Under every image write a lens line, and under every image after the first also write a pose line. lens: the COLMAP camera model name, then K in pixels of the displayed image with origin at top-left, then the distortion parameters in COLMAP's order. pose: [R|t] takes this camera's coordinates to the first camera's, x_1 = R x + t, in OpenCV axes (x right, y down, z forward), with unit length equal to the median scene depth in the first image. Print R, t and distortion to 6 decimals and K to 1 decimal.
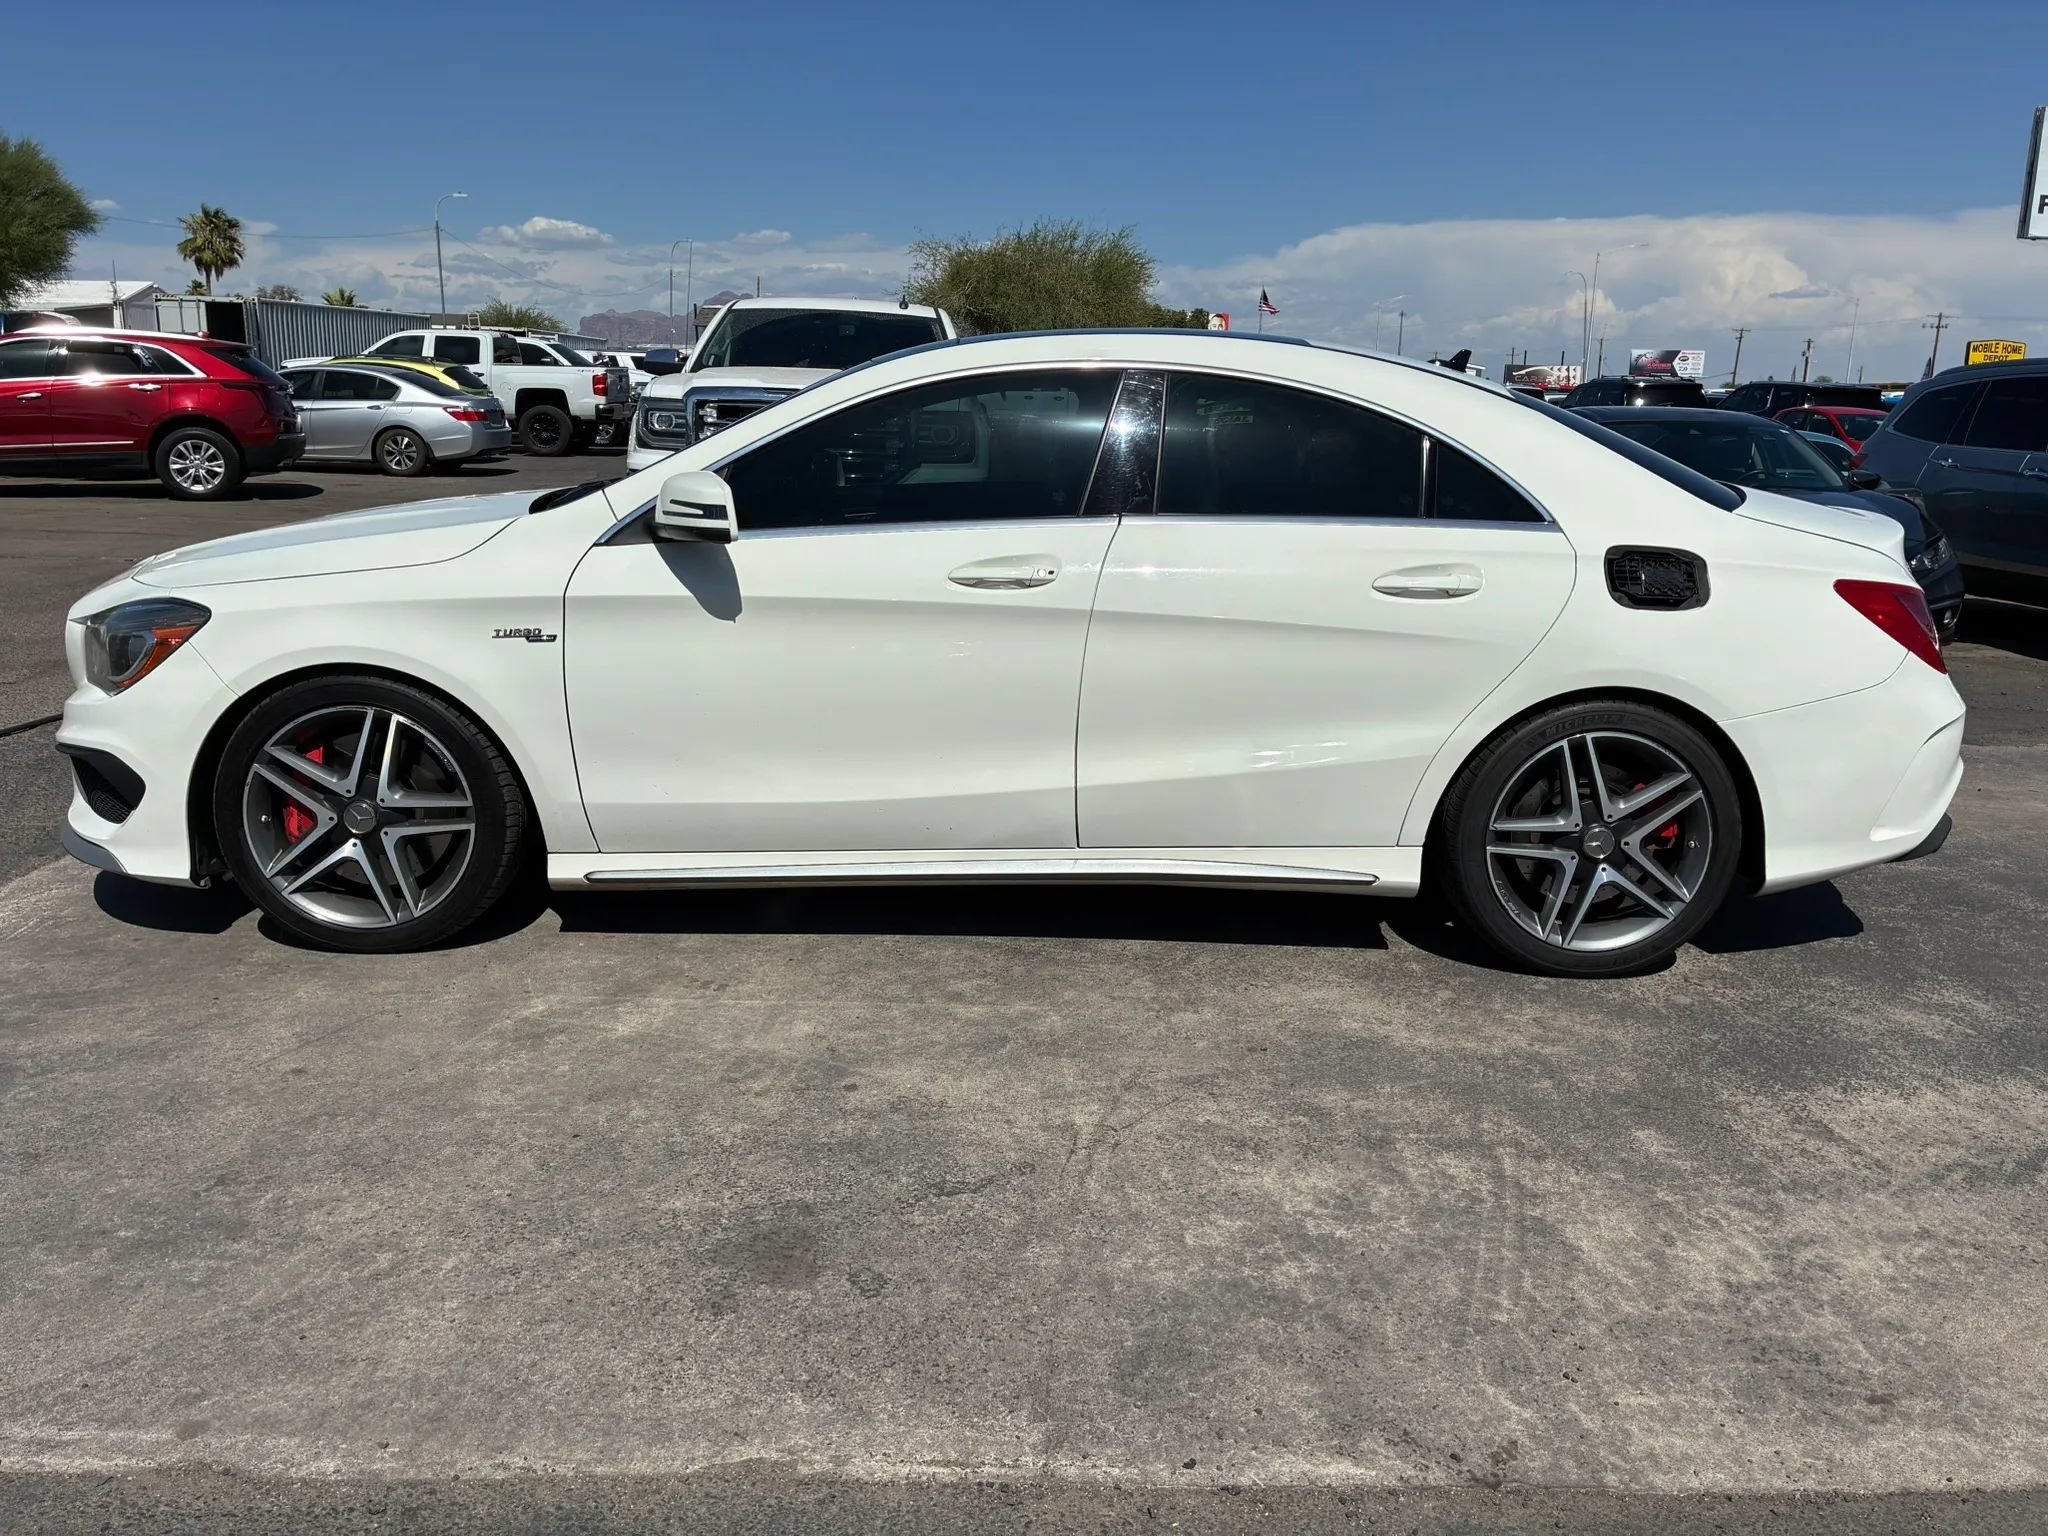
lens RADIAL K [[1541.1, 0, 979.7], [0, 1541.1, 767.5], [0, 0, 1]] dist [0.052489, -0.070857]
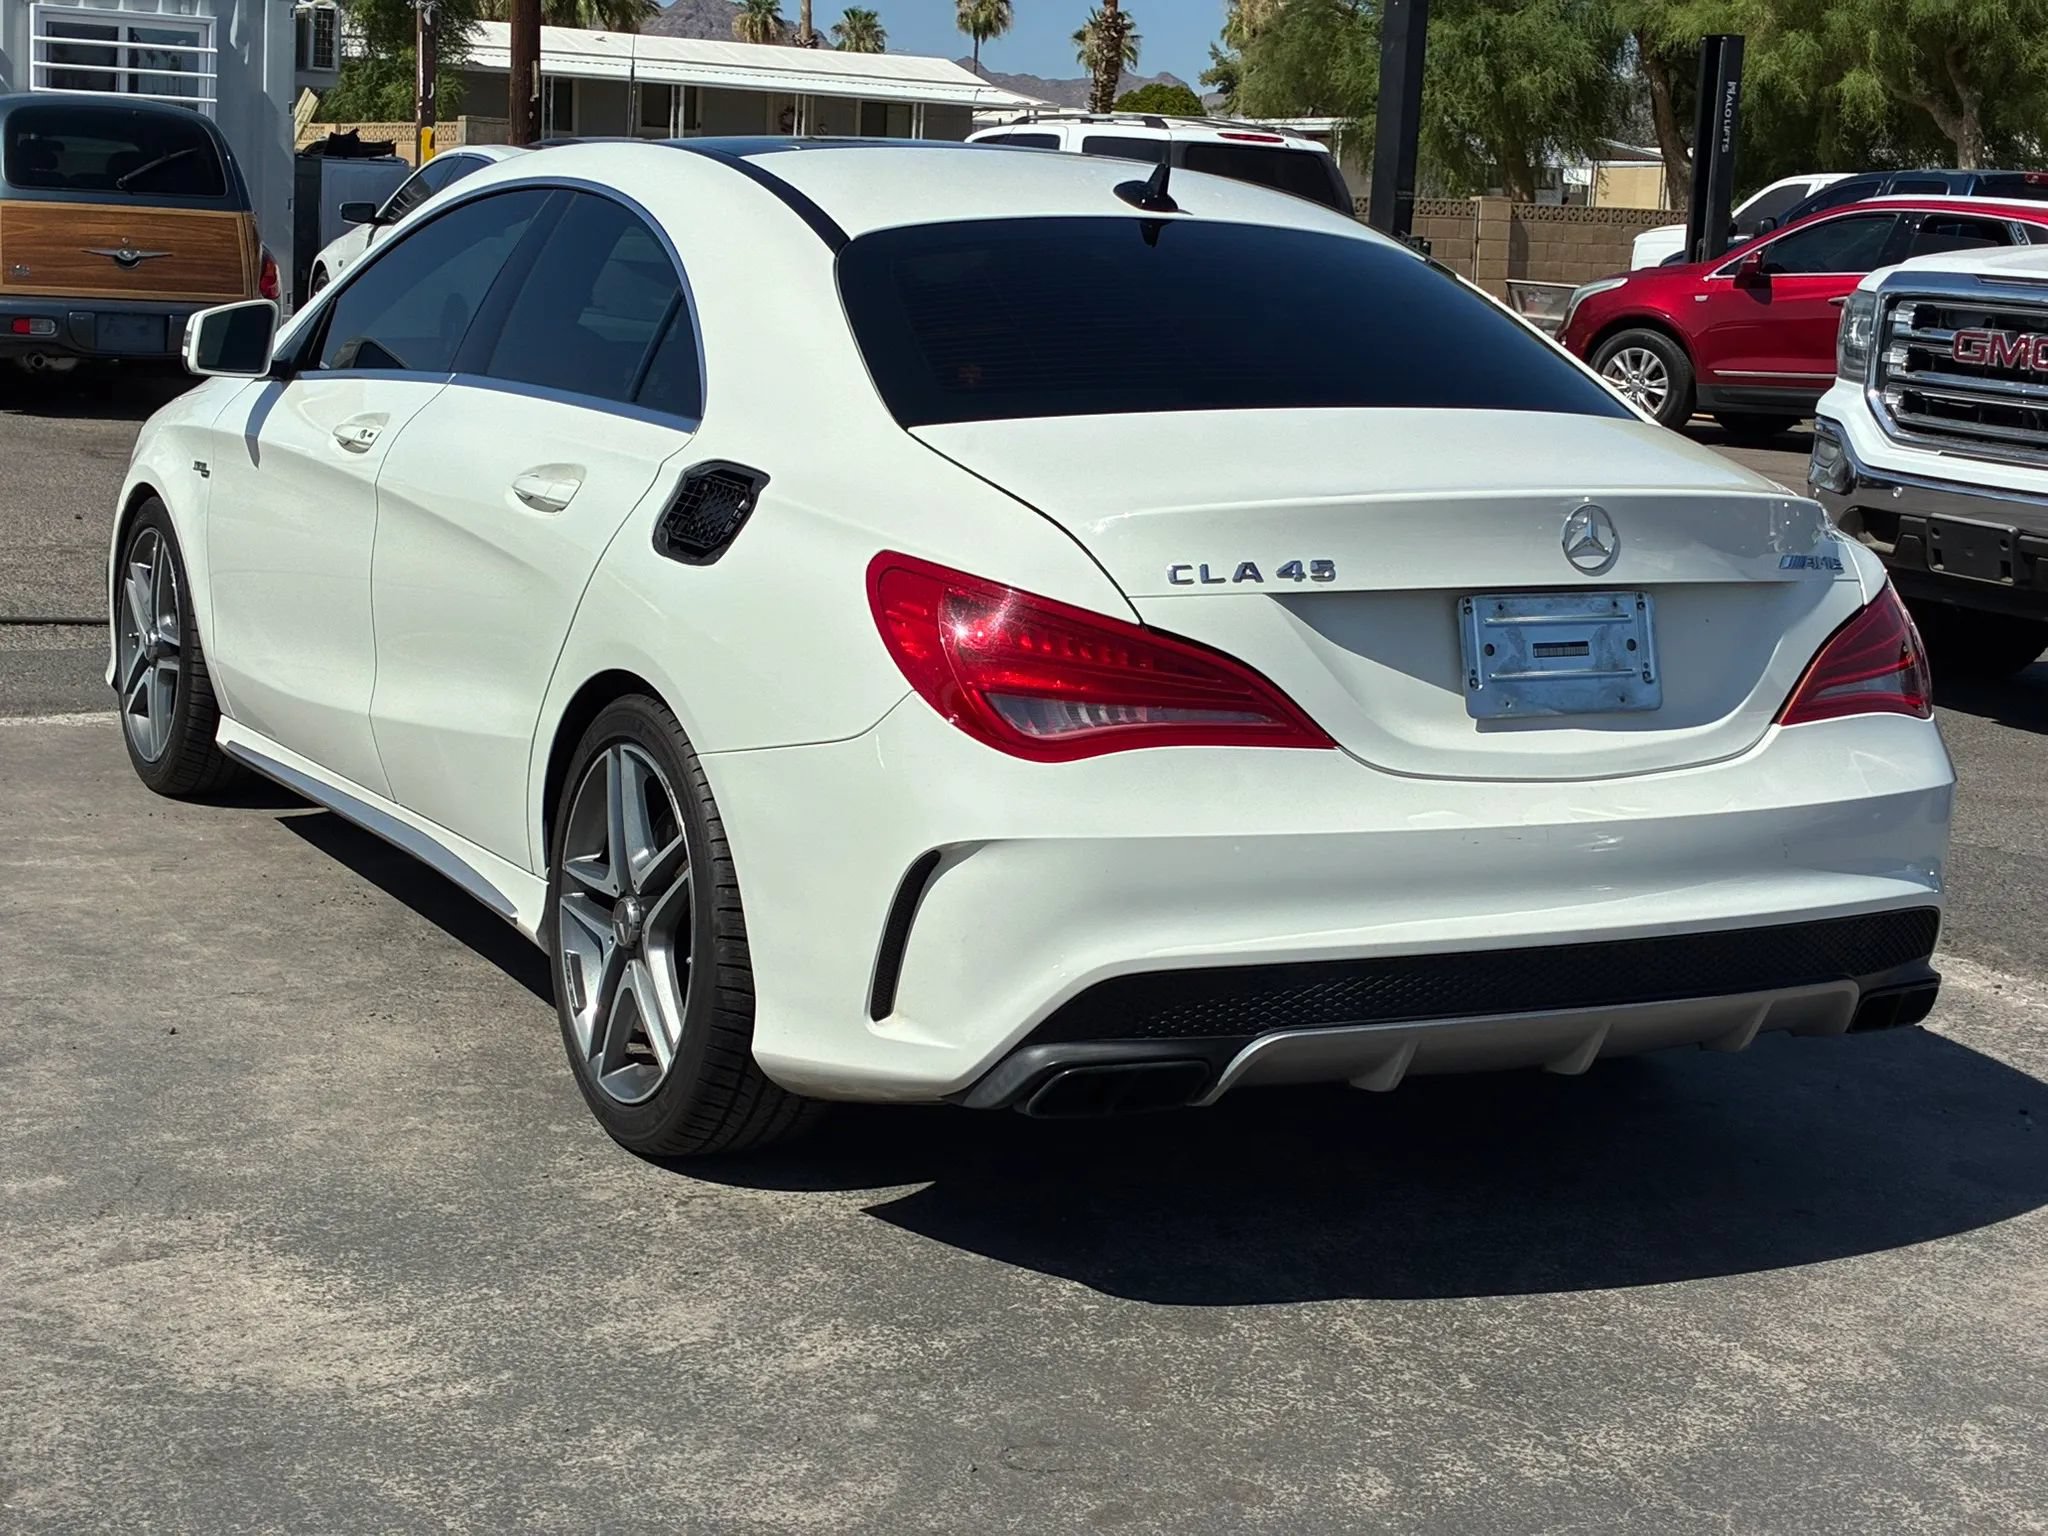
lens RADIAL K [[3016.4, 0, 1024.0], [0, 3016.4, 768.0], [0, 0, 1]] dist [0.209267, -0.986081]
pose [[0.490277, 0.156656, -0.857372, 1.545108], [-0.238033, 0.970383, 0.041189, -0.103196], [0.838432, 0.183889, 0.513046, 0.499873]]
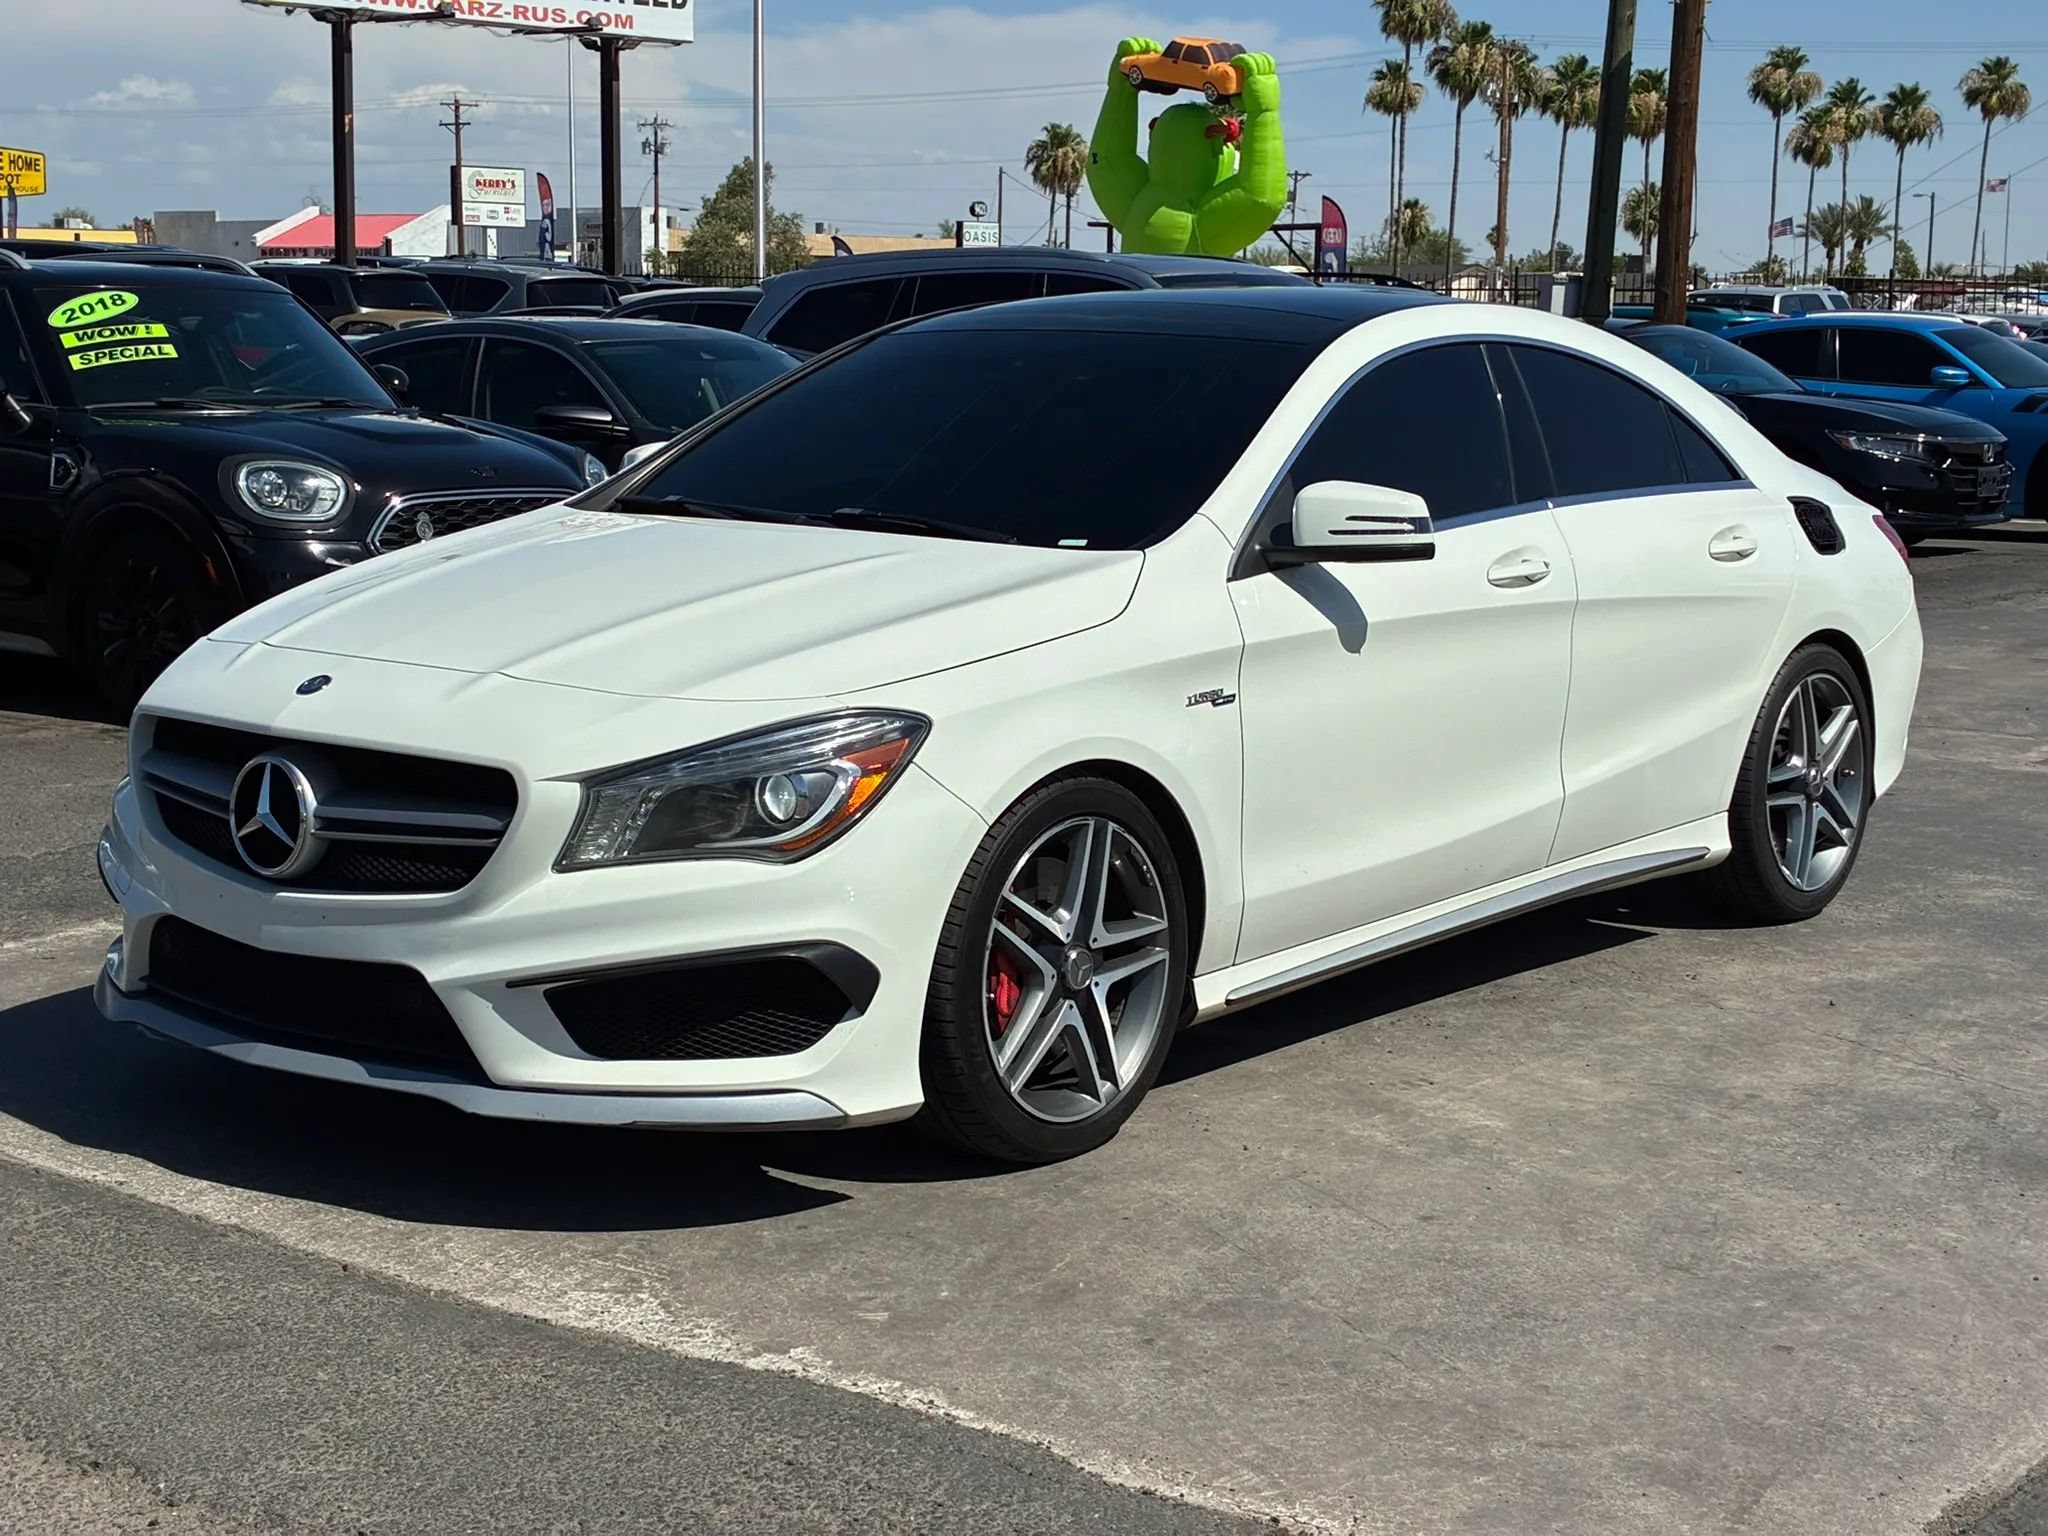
lens RADIAL K [[3016.4, 0, 1024.0], [0, 3016.4, 768.0], [0, 0, 1]] dist [0.209267, -0.986081]
pose [[0.644706, -0.131396, 0.753053, -1.519072], [0.180729, 0.983388, 0.016861, -0.092930], [-0.742759, 0.125228, 0.657744, 0.048799]]
